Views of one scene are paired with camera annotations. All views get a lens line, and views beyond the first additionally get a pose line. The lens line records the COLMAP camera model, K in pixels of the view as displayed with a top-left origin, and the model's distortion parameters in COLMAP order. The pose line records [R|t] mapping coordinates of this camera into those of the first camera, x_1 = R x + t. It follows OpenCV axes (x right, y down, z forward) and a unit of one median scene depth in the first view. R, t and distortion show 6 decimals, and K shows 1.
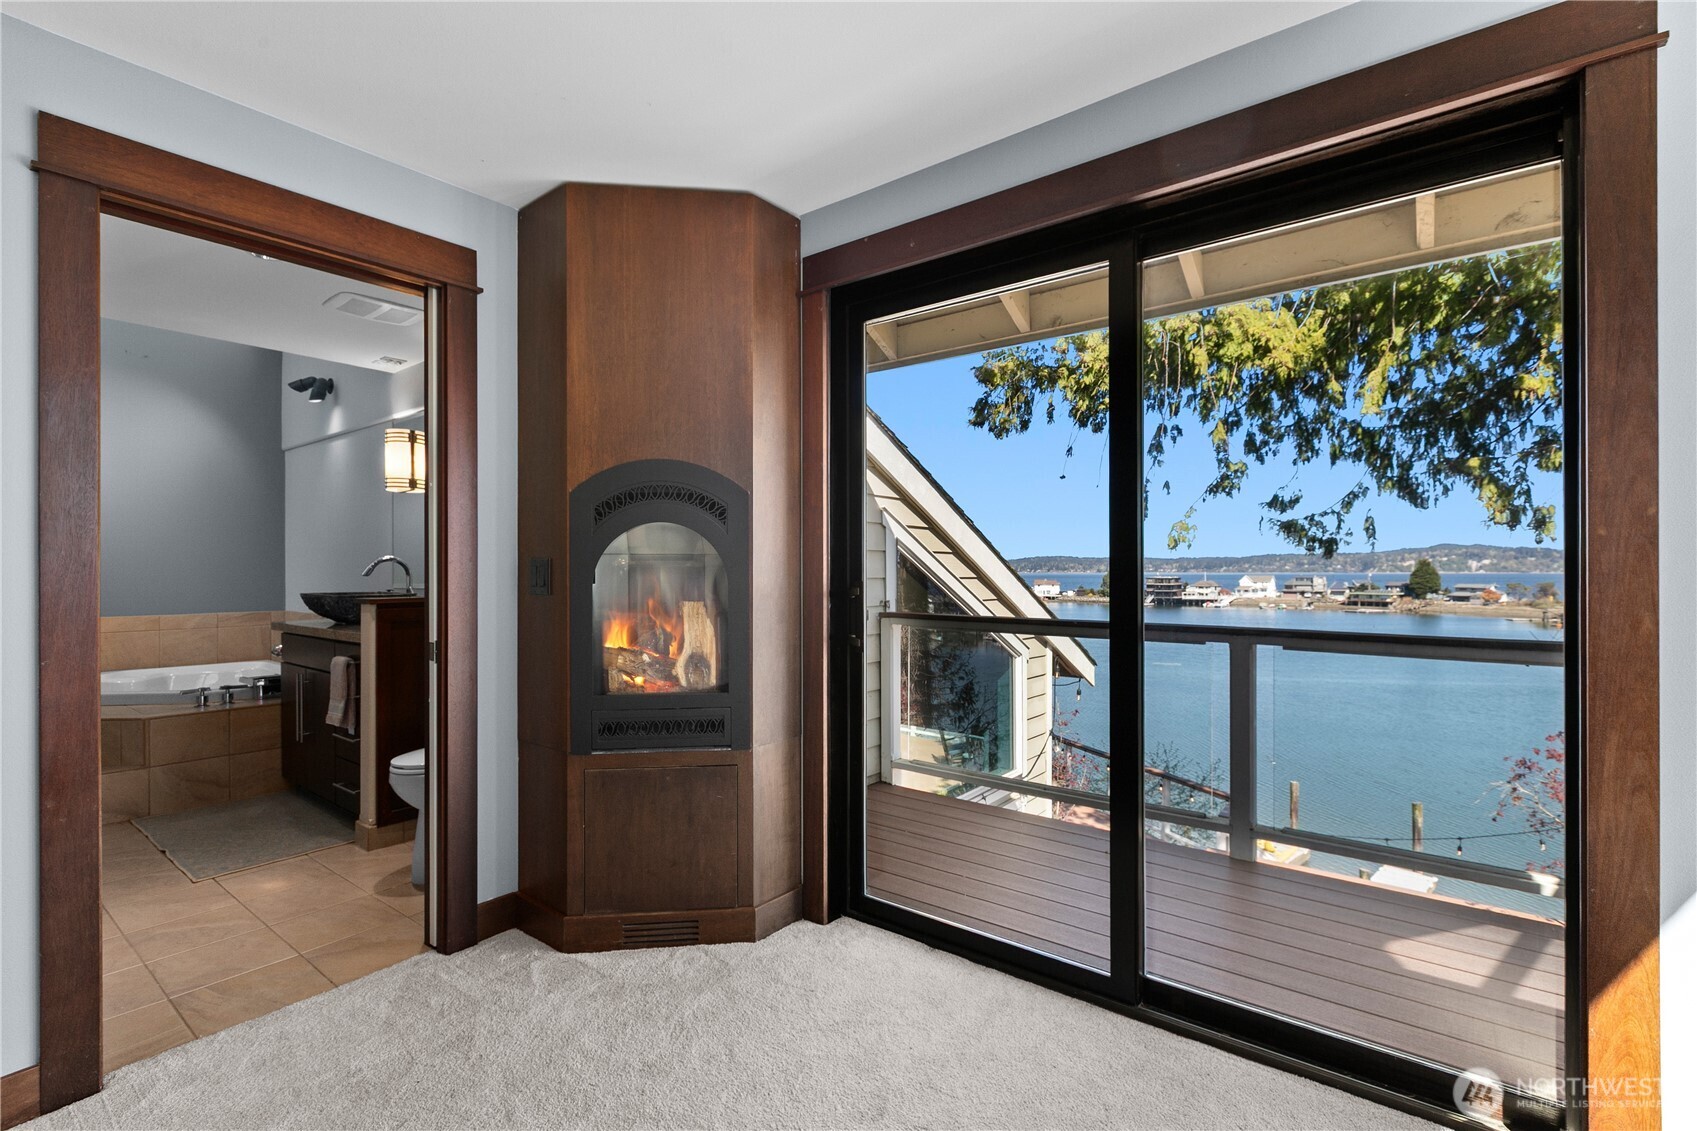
lens RADIAL K [[773.0, 0, 831.1], [0, 773.0, 570.0], [0, 0, 1]] dist [0.003463, -0.000428]
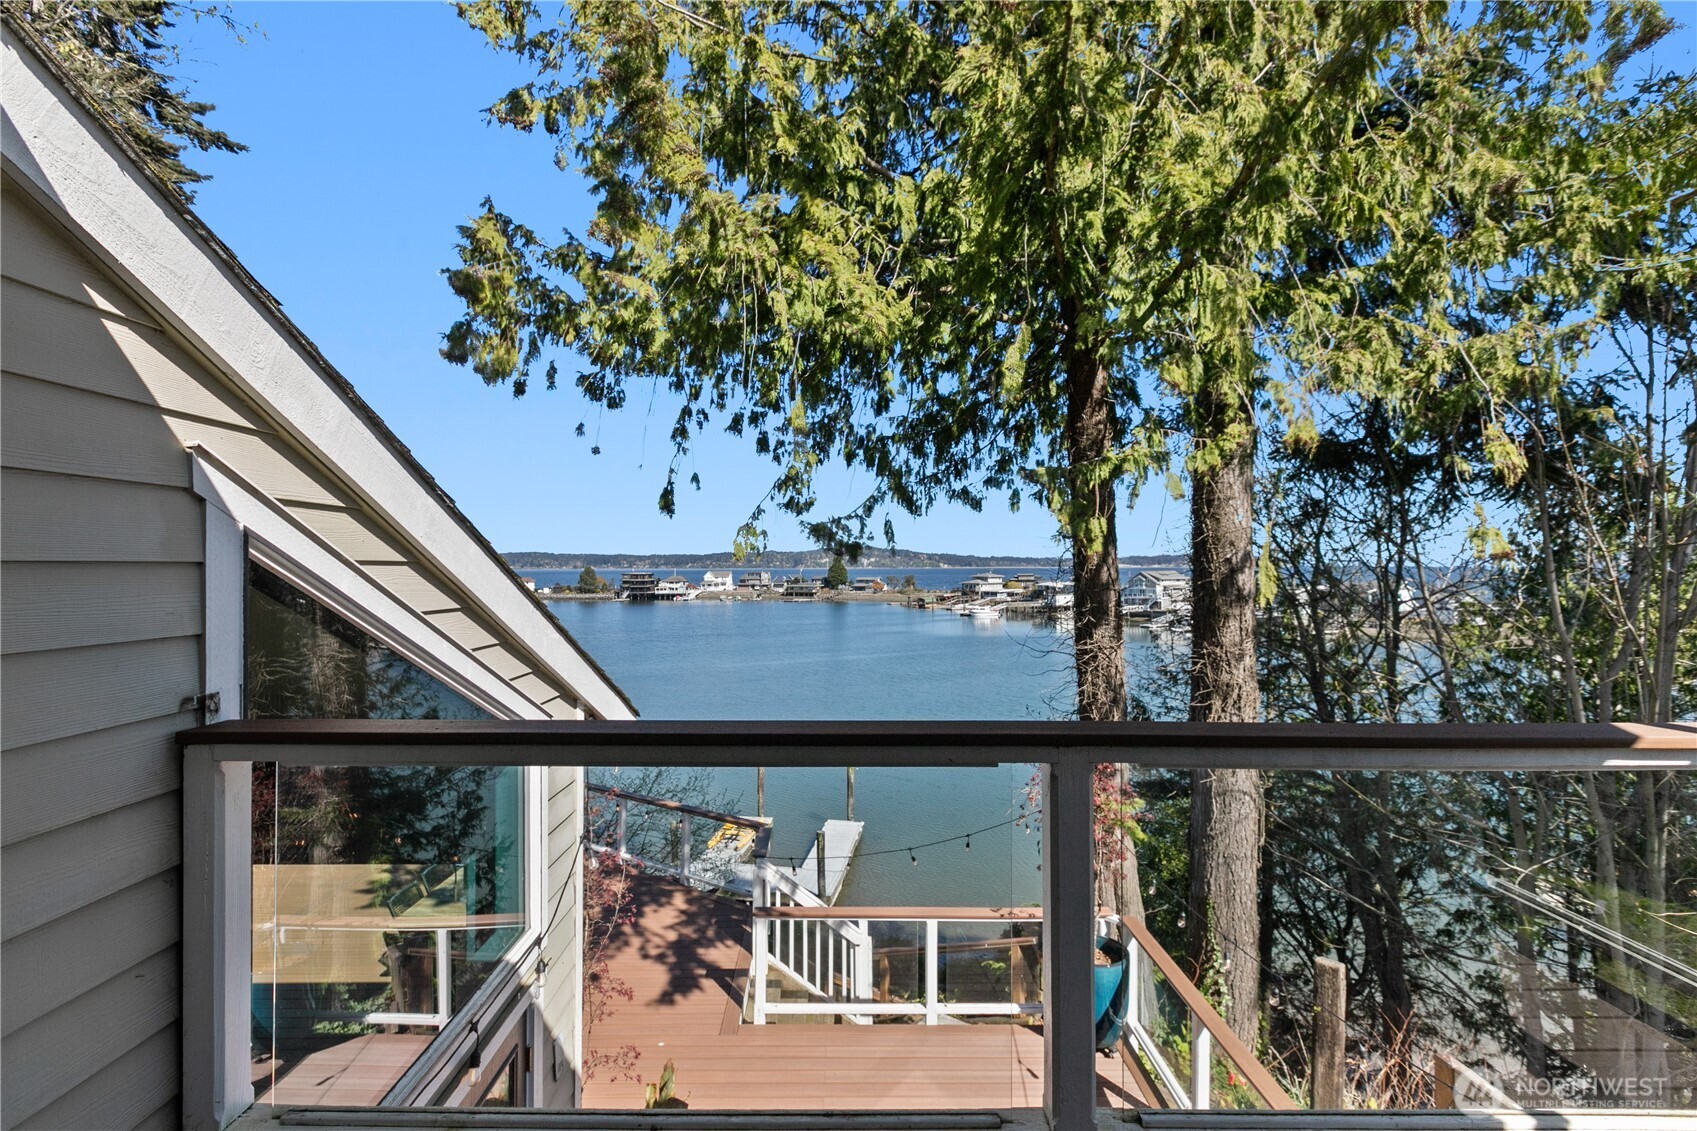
lens RADIAL K [[773.0, 0, 849.5], [0, 773.0, 557.4], [0, 0, 1]] dist [0.003463, -0.000428]
pose [[0.782070, 0.006319, 0.623158, 0.036640], [0.001004, 0.999935, -0.011400, -0.010649], [-0.623189, 0.009541, 0.782013, 0.232473]]
